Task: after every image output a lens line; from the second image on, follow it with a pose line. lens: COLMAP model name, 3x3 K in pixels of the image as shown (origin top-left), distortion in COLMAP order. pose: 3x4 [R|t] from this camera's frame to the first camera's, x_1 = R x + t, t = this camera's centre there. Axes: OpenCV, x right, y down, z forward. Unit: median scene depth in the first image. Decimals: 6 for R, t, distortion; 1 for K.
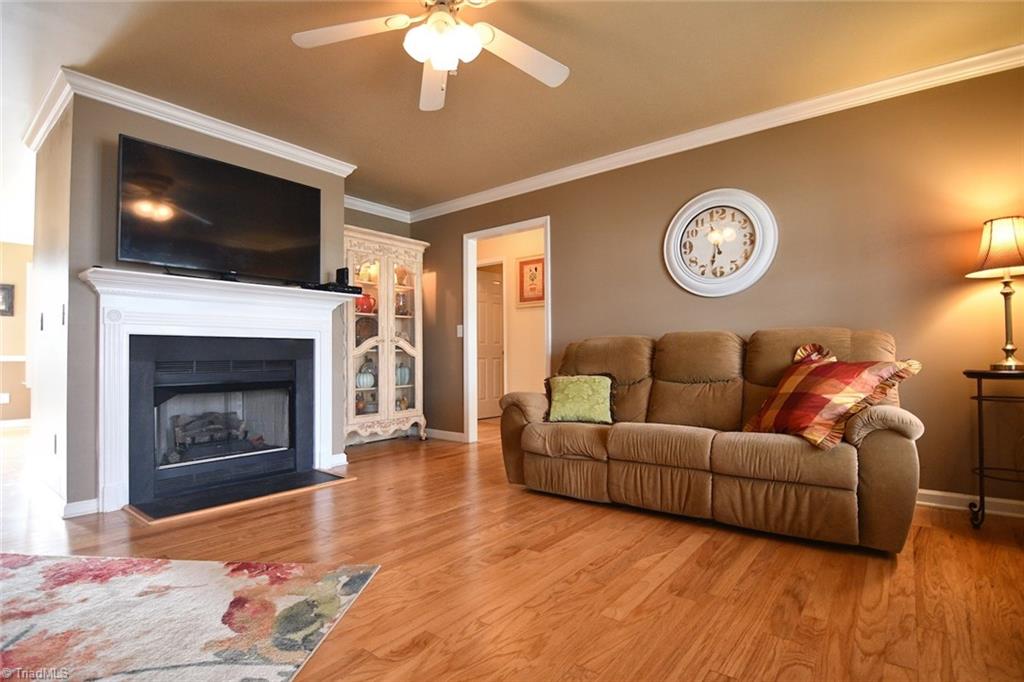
lens RADIAL K [[497.3, 0, 509.0], [0, 497.3, 344.8], [0, 0, 1]] dist [-0.011779, -0.004596]
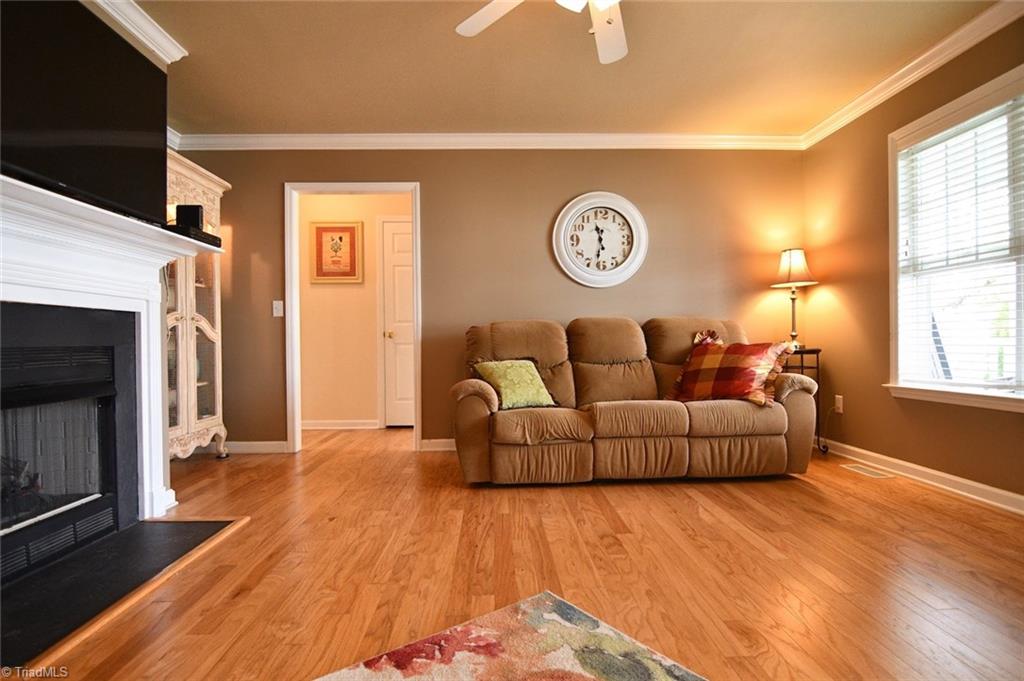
lens RADIAL K [[521.6, 0, 511.0], [0, 521.6, 345.5], [0, 0, 1]] dist [-0.007395, -0.002036]
pose [[0.763102, -0.004343, 0.646264, -0.572214], [-0.010906, 0.999748, 0.019596, 0.015209], [-0.646186, -0.022002, 0.762862, 0.259122]]
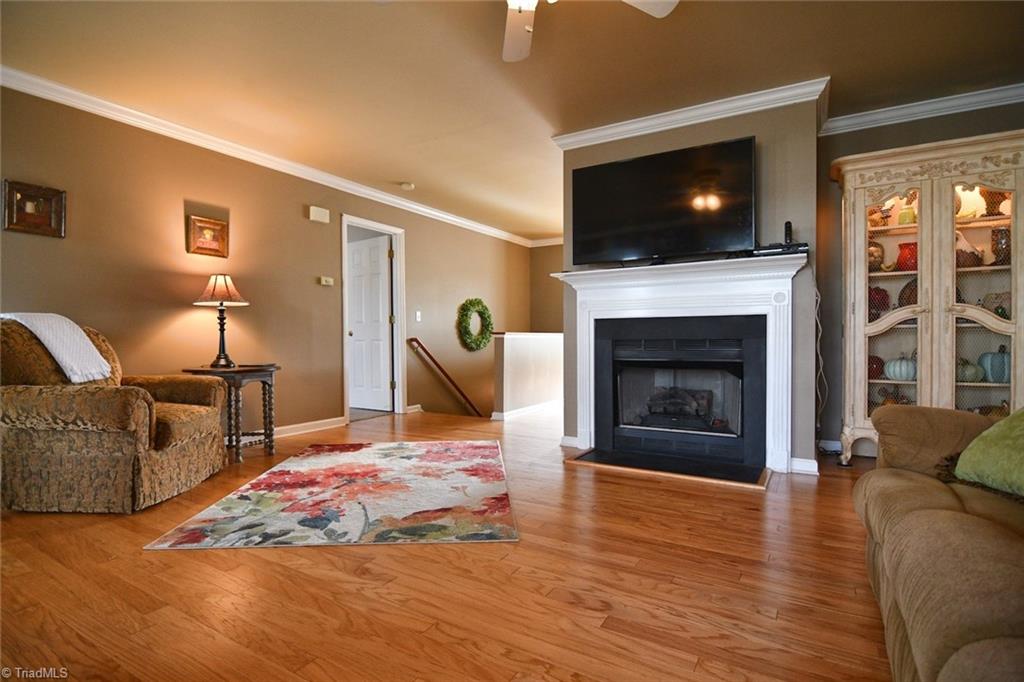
lens RADIAL K [[497.3, 0, 501.7], [0, 497.3, 351.0], [0, 0, 1]] dist [-0.011779, -0.004596]
pose [[0.125252, 0.028362, -0.991719, 0.492420], [0.027181, 0.999118, 0.032006, 0.013753], [0.991753, -0.030964, 0.124371, 0.562948]]
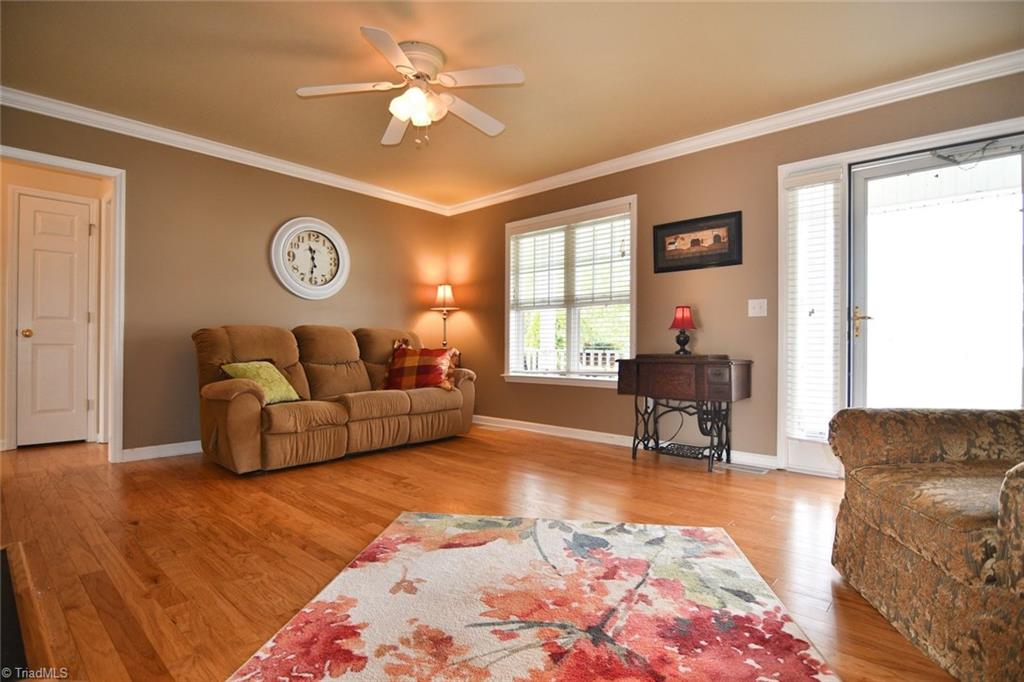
lens RADIAL K [[497.3, 0, 507.4], [0, 497.3, 347.8], [0, 0, 1]] dist [-0.011779, -0.004596]
pose [[0.072074, 0.006366, 0.997379, -0.977405], [-0.030338, 0.999531, -0.004188, 0.023354], [-0.996938, -0.029957, 0.072234, 0.442461]]
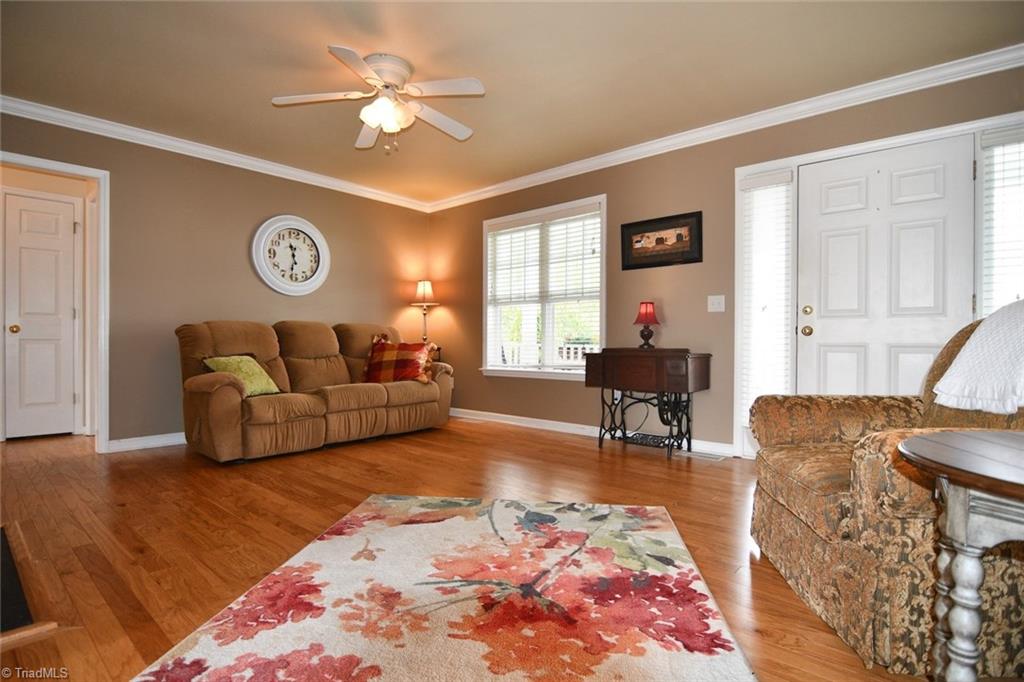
lens RADIAL K [[497.3, 0, 504.8], [0, 497.3, 350.7], [0, 0, 1]] dist [-0.011779, -0.004596]
pose [[0.057211, -0.010658, 0.998305, -1.040057], [-0.028502, 0.999518, 0.012304, 0.022484], [-0.997955, -0.029157, 0.056879, 0.386905]]
